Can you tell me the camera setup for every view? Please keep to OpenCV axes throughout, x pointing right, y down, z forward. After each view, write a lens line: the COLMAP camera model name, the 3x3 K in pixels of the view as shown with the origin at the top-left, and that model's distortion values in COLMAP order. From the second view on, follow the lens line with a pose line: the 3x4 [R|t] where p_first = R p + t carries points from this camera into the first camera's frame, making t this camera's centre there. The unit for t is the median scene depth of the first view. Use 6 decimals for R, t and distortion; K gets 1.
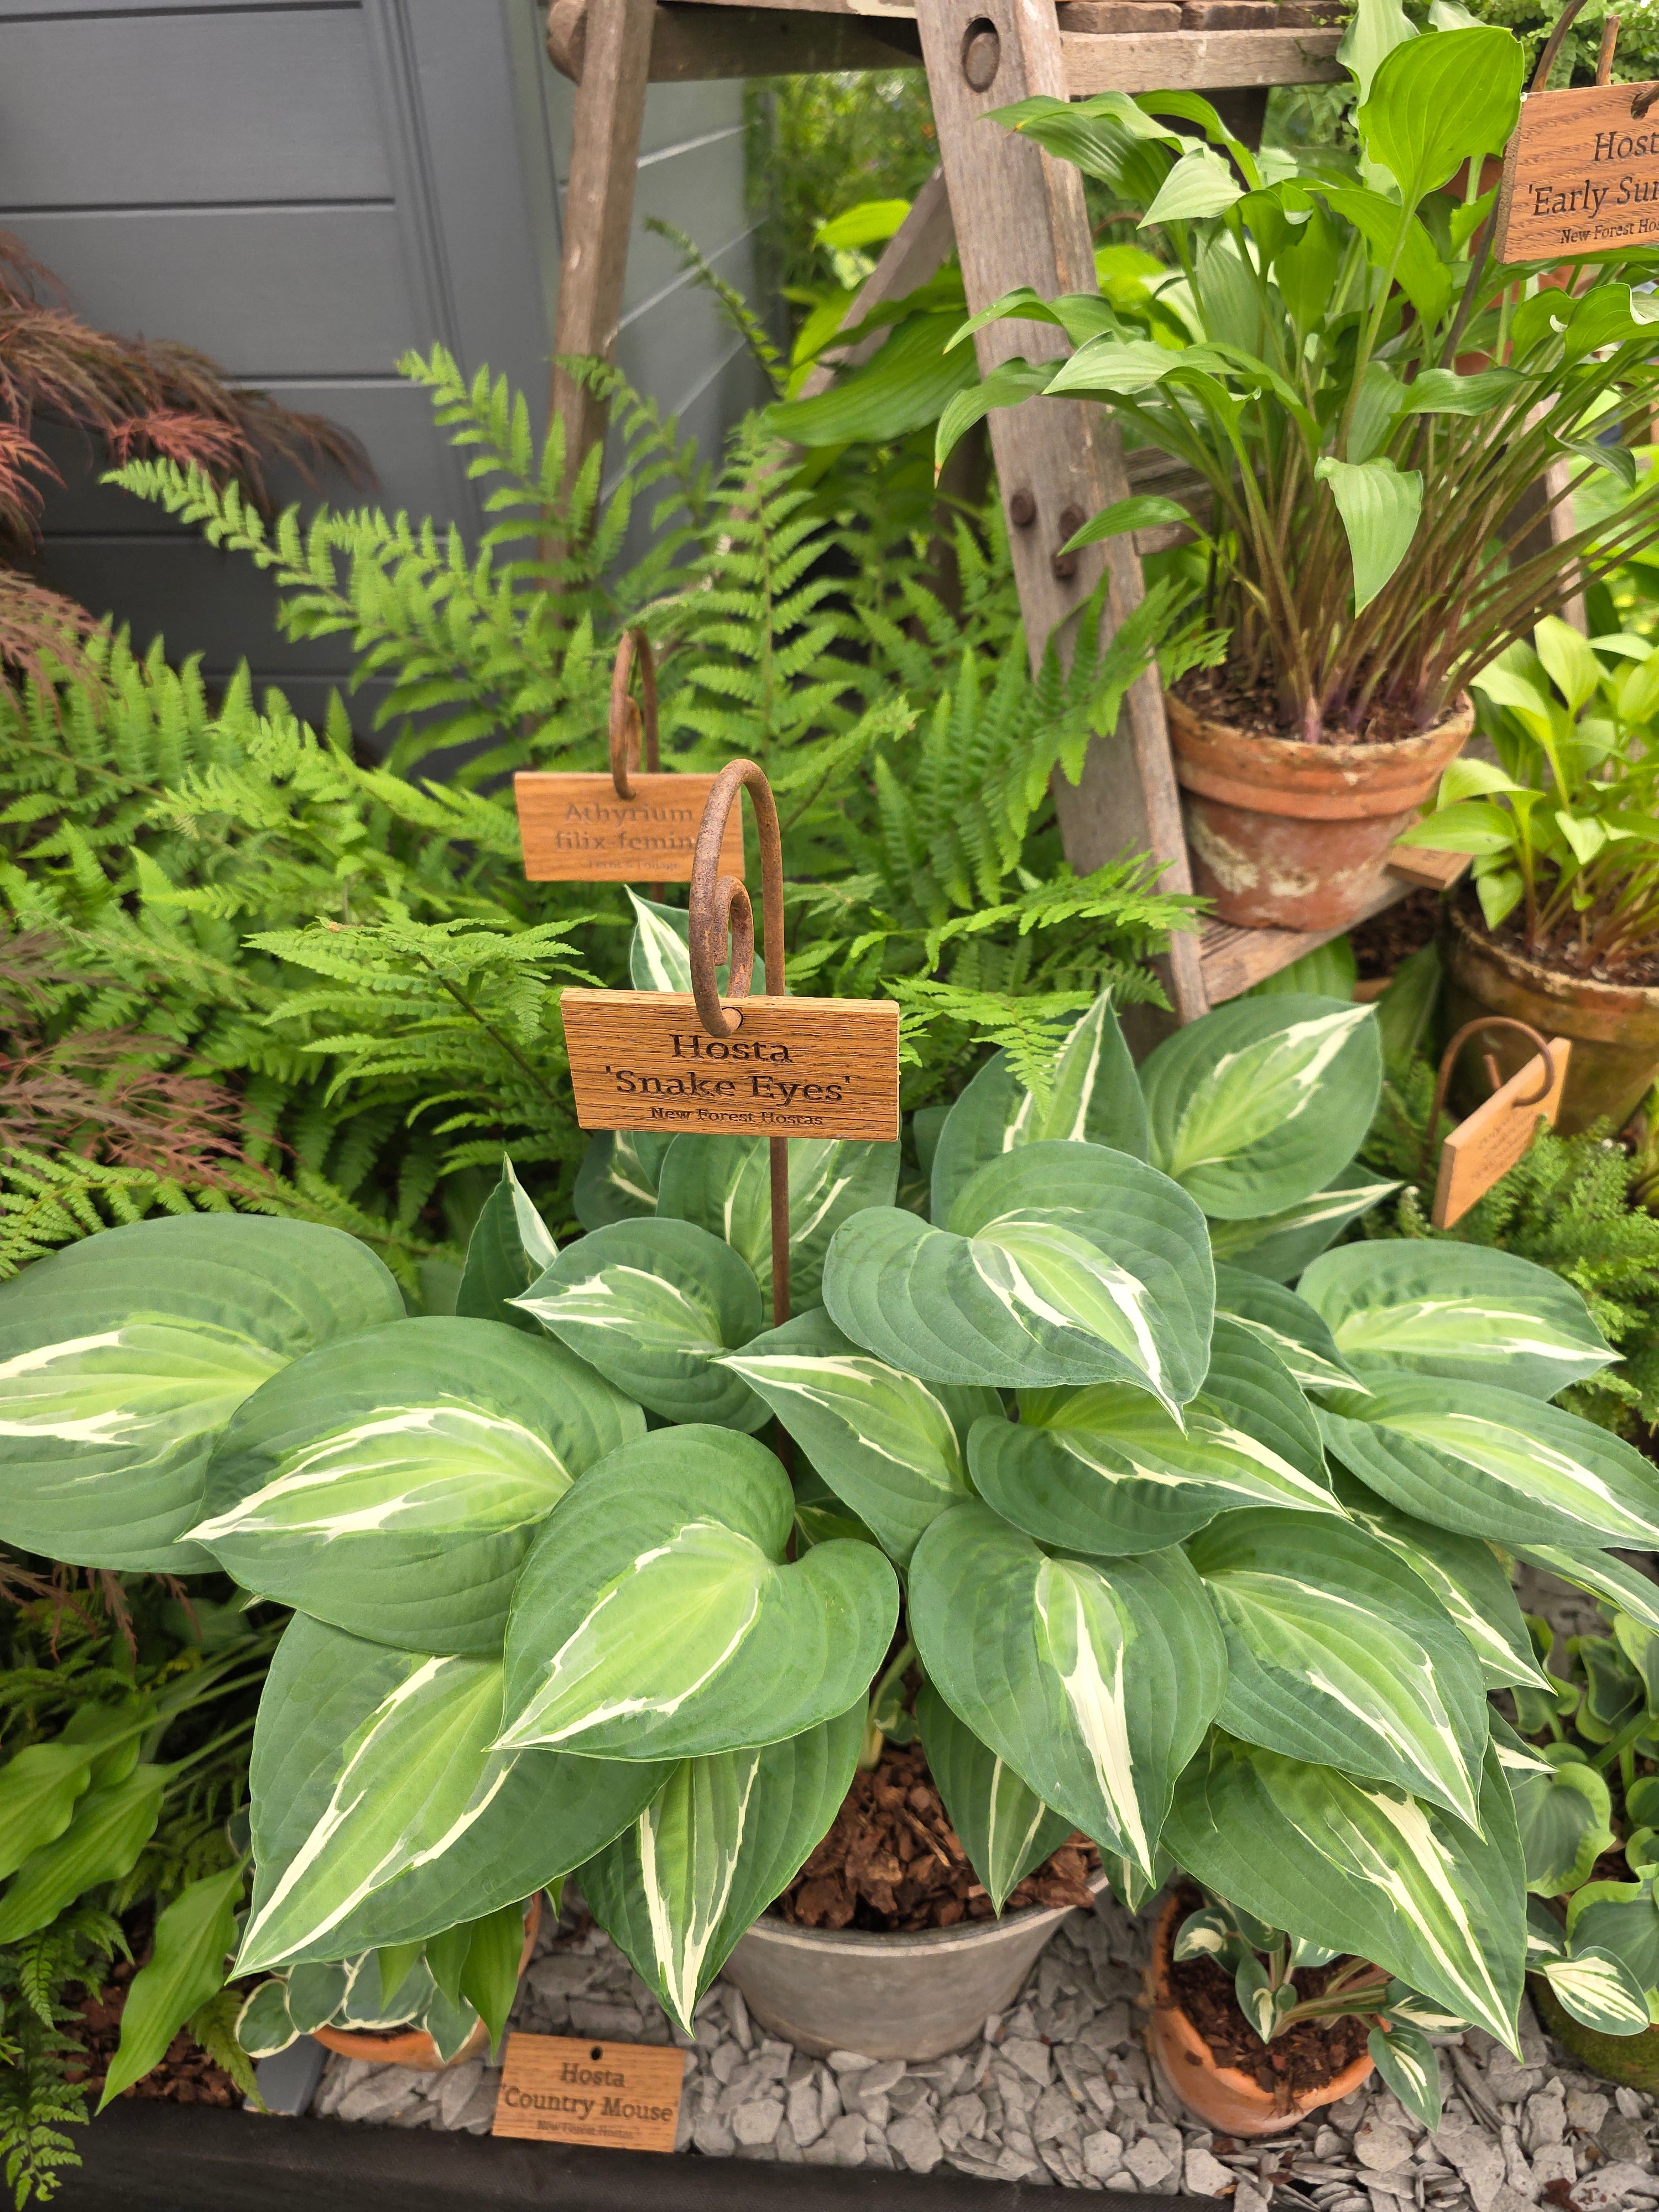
lens RADIAL K [[1613.8, 0, 762.1], [0, 1613.8, 1099.9], [0, 0, 1]] dist [-0.008630, -0.012028]
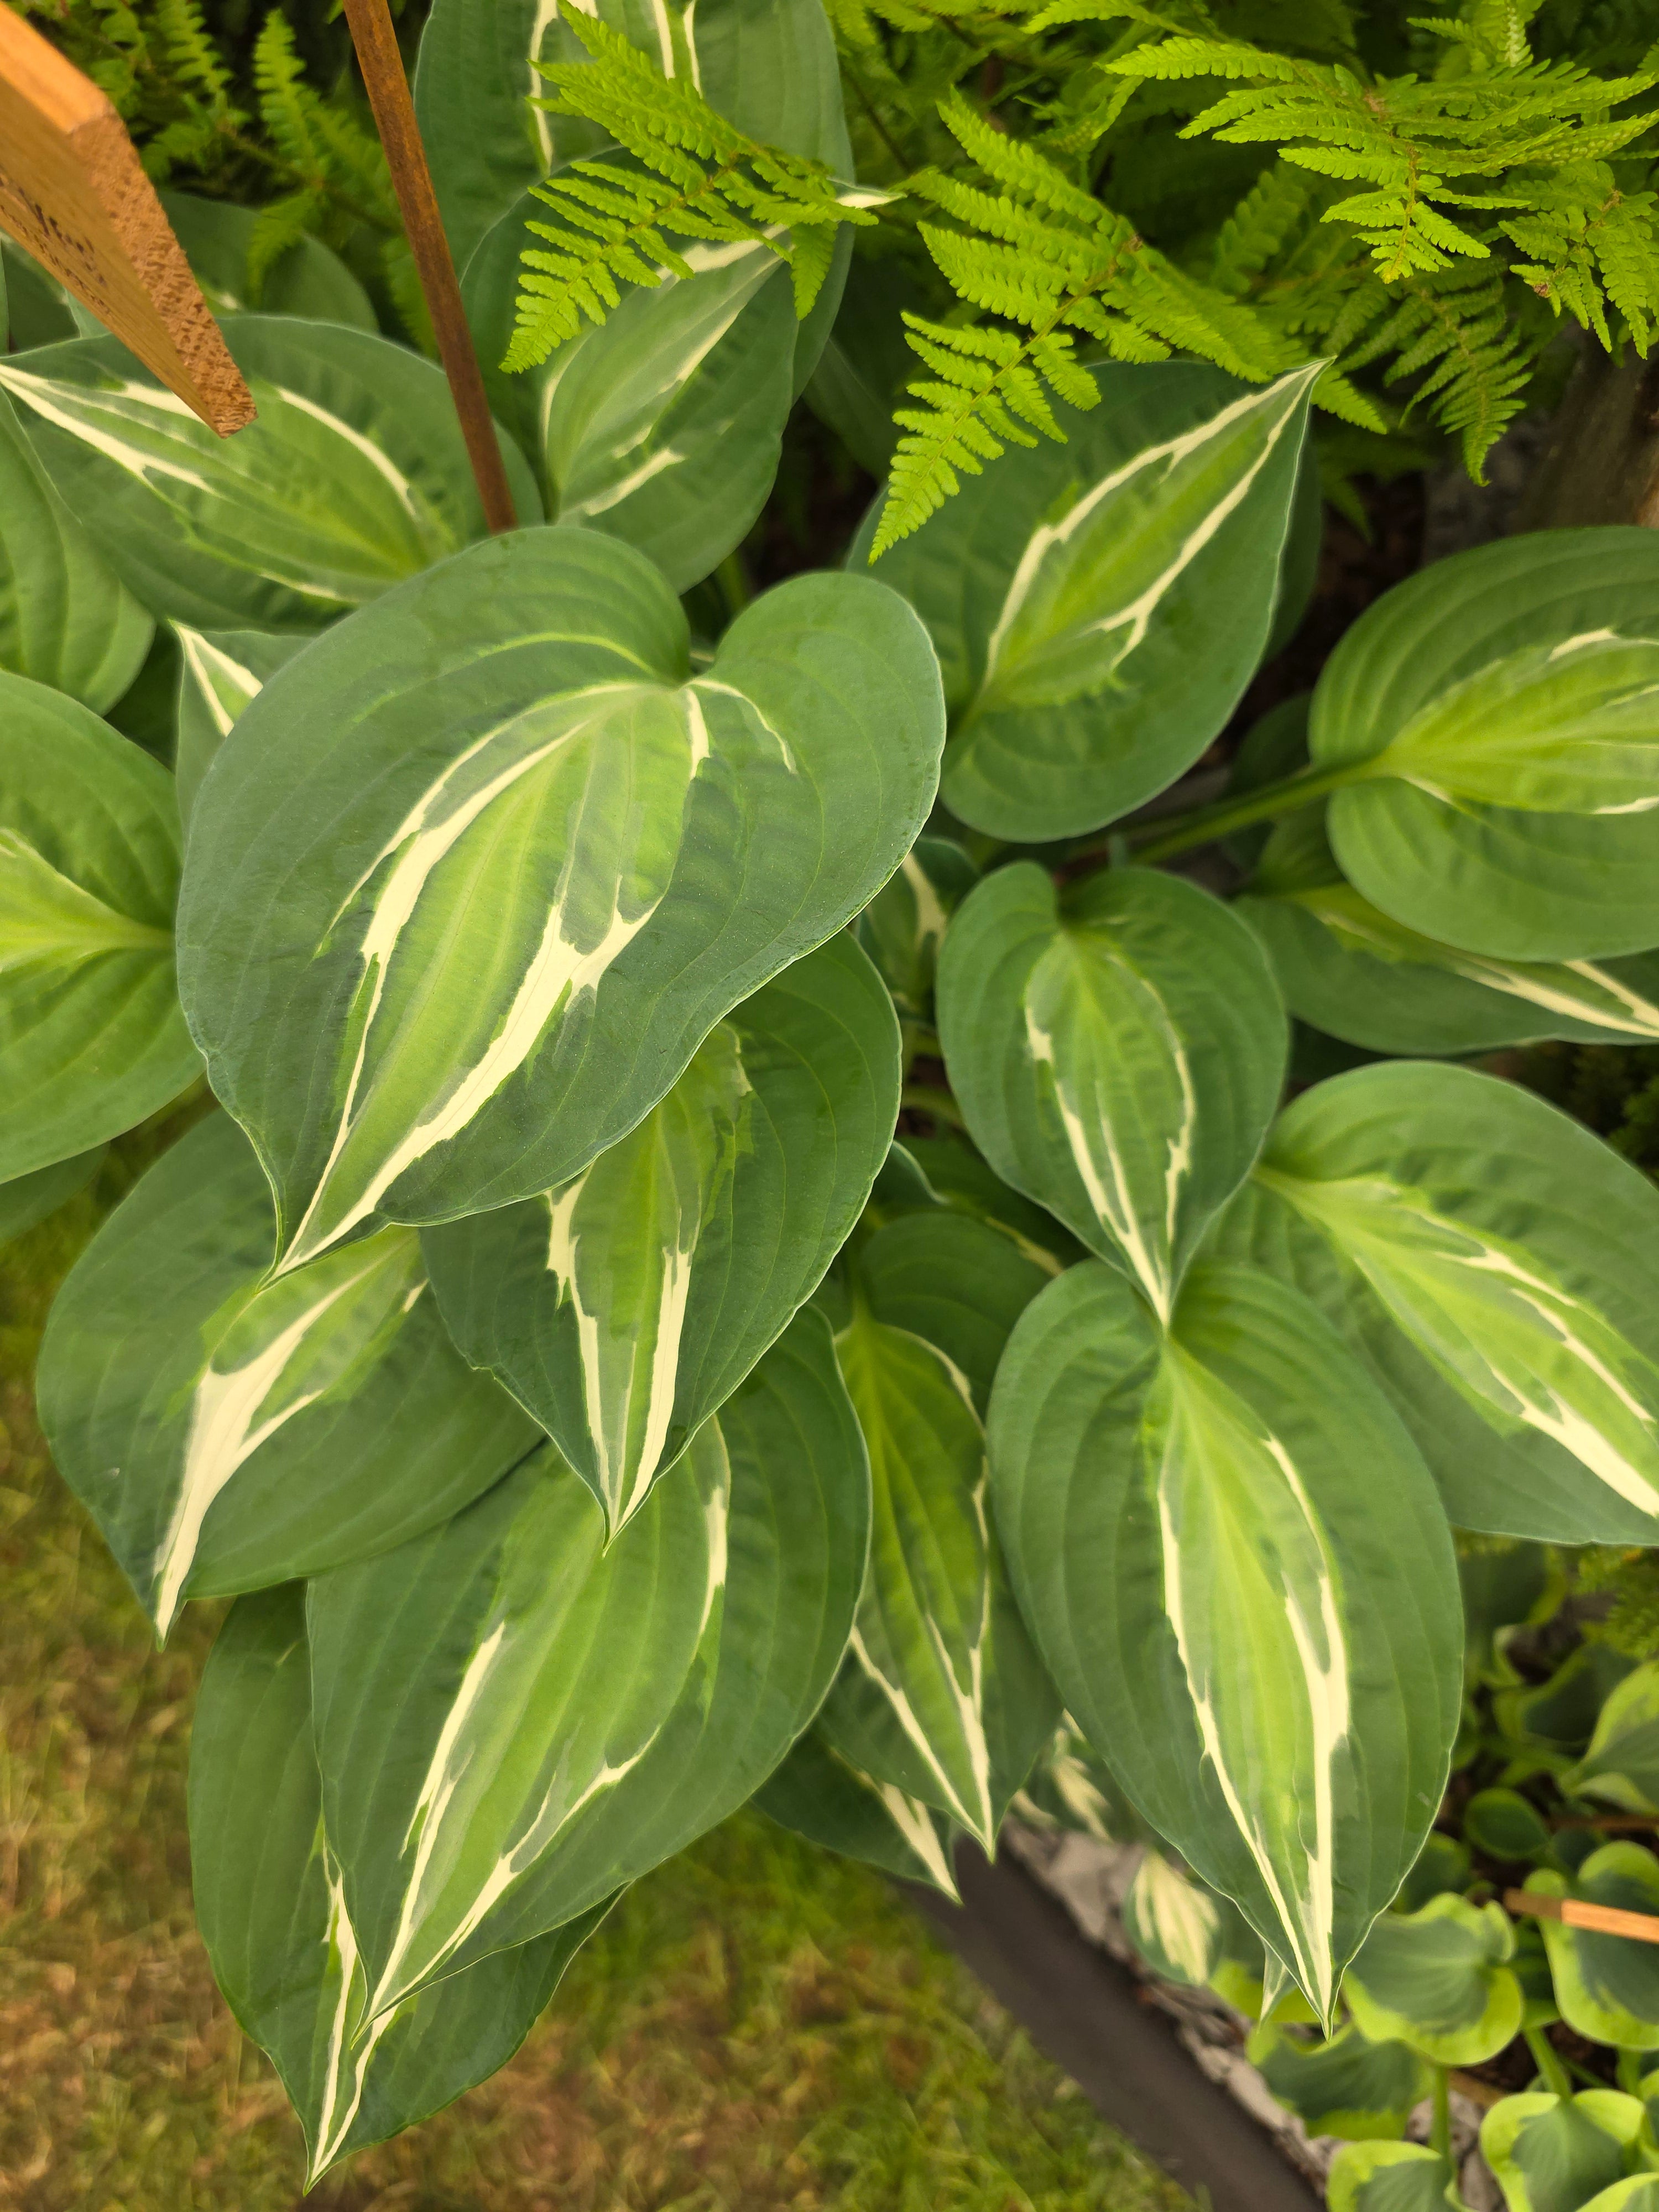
lens RADIAL K [[1613.8, 0, 762.1], [0, 1613.8, 1099.9], [0, 0, 1]] dist [-0.008630, -0.012028]
pose [[0.762432, 0.610348, -0.214877, 0.325976], [-0.383964, 0.694041, 0.608998, -0.143479], [0.520834, -0.381814, 0.763511, 0.513535]]
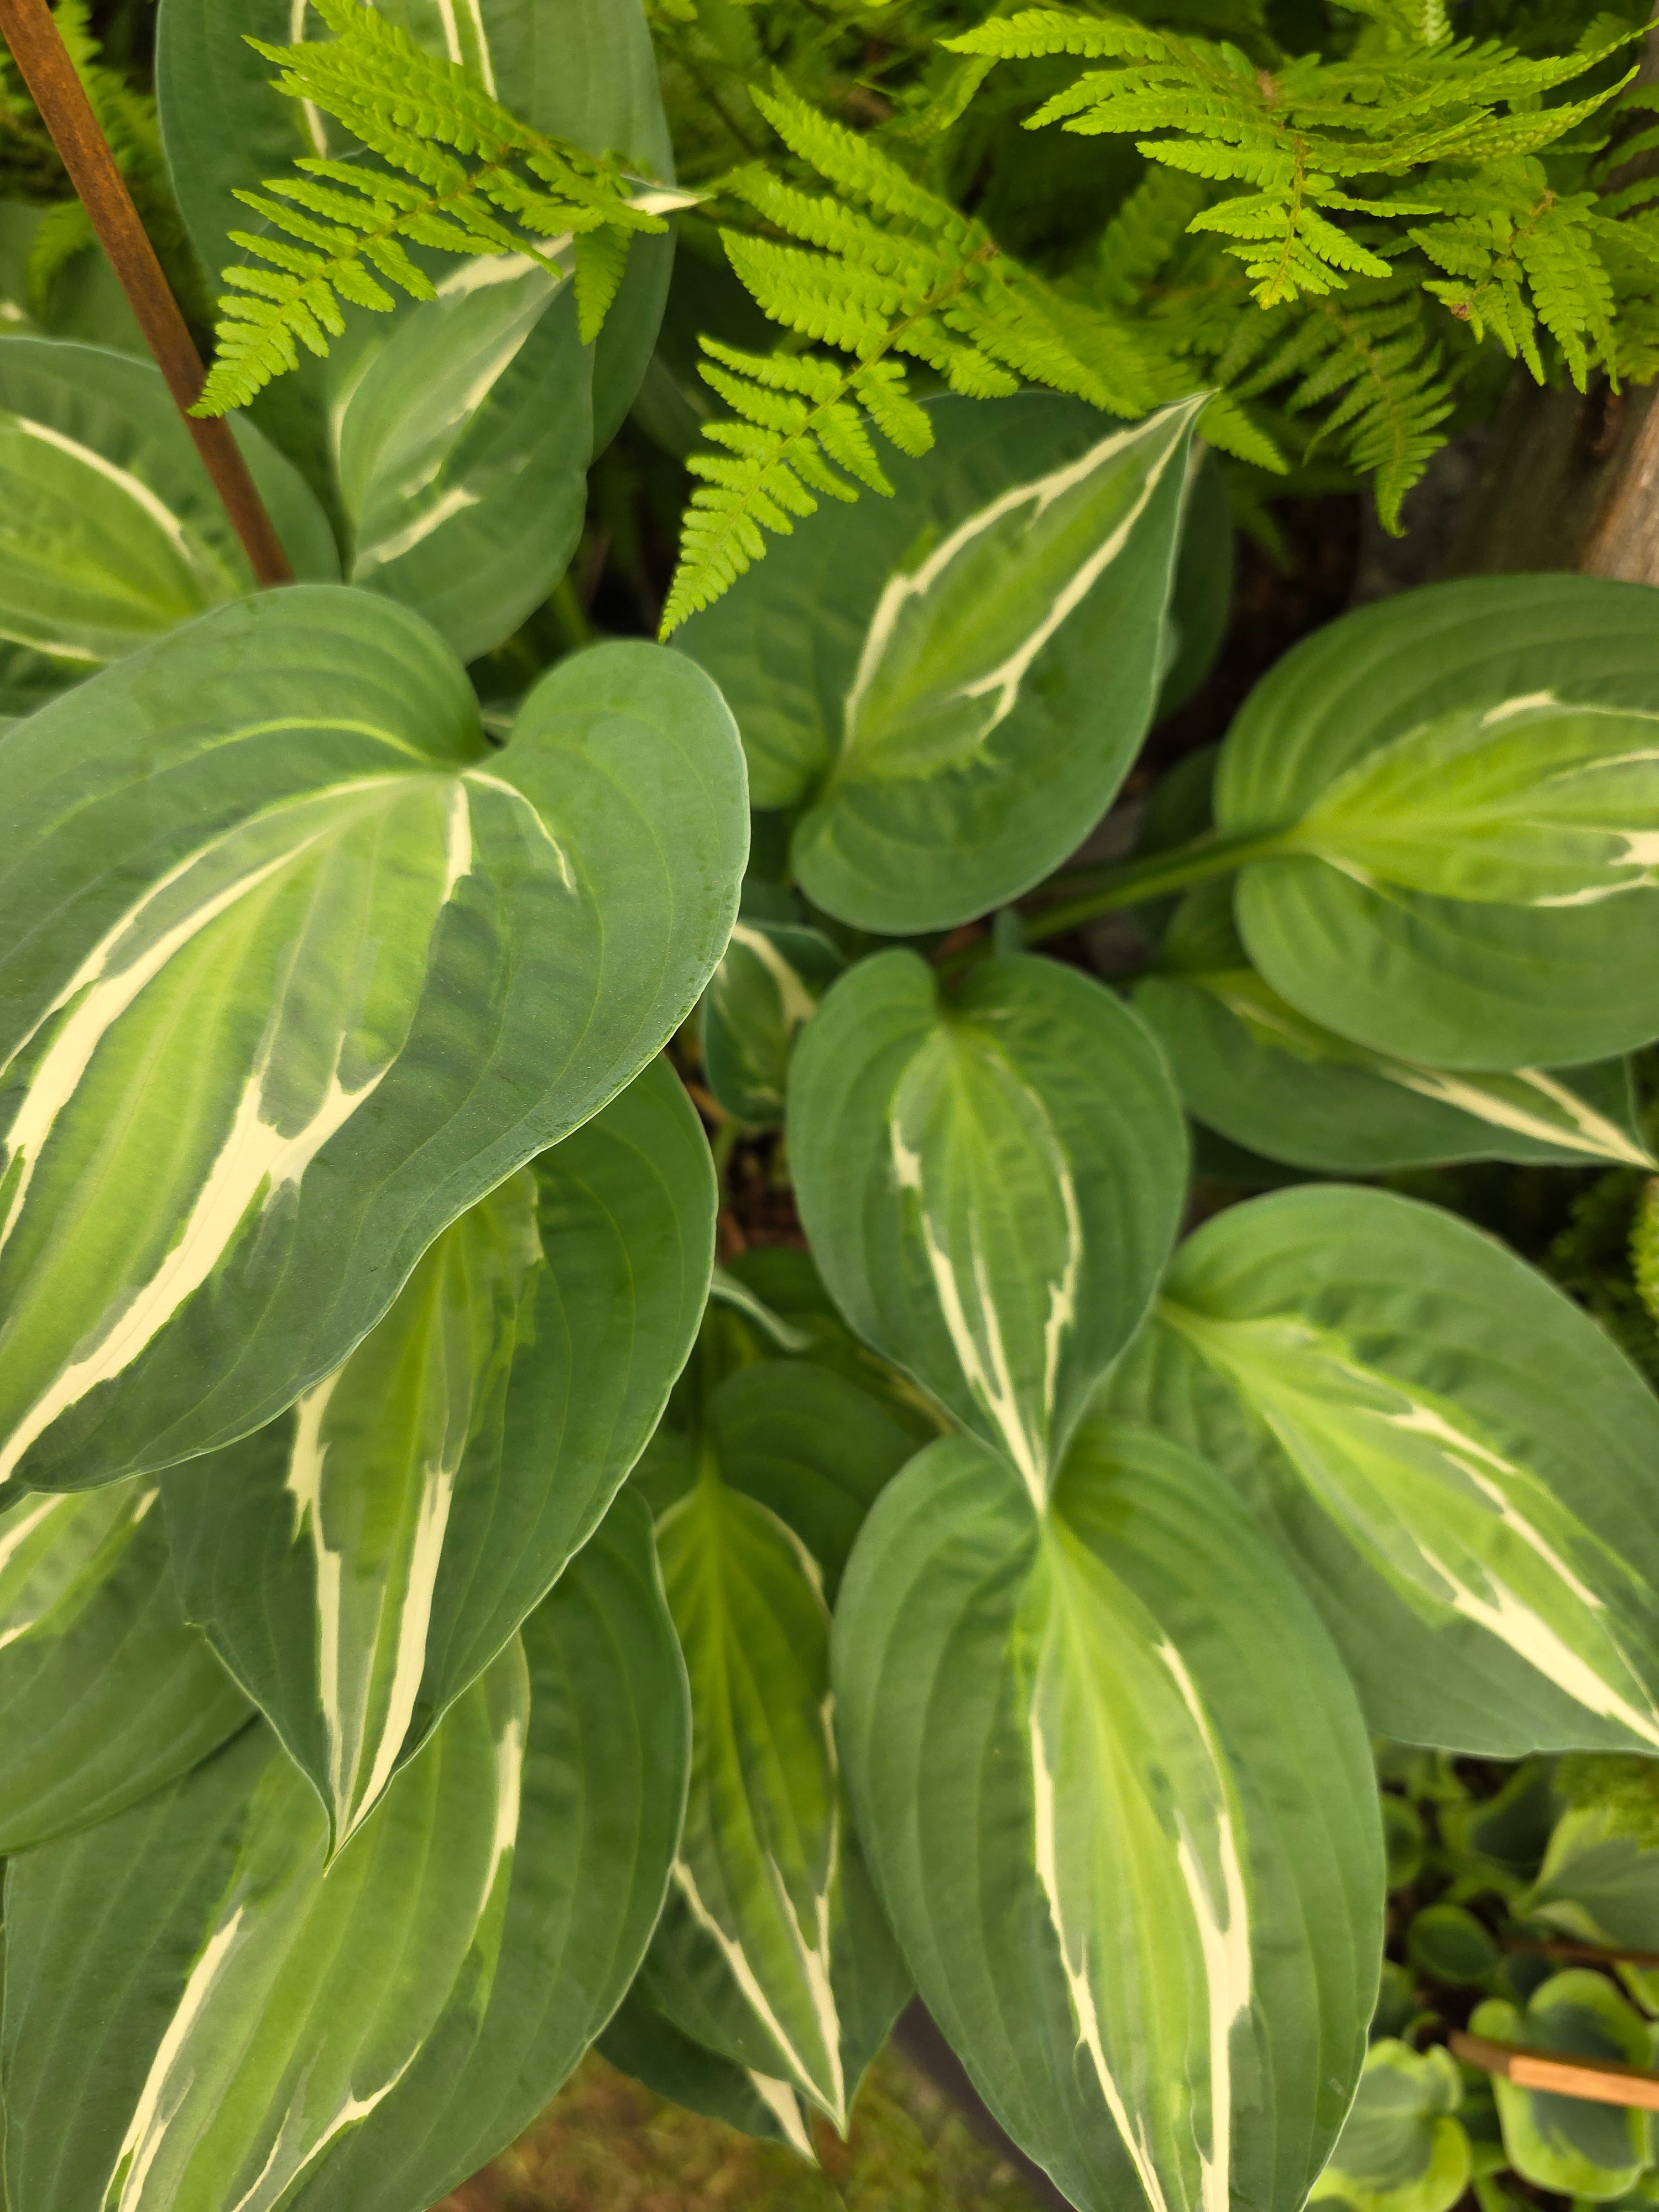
lens RADIAL K [[1632.6, 0, 748.2], [0, 1632.6, 1098.7], [0, 0, 1]] dist [-0.024612, -0.000254]
pose [[0.771895, 0.603670, -0.199403, 0.315814], [-0.388336, 0.696040, 0.603924, -0.146545], [0.503363, -0.388730, 0.771696, 0.606536]]
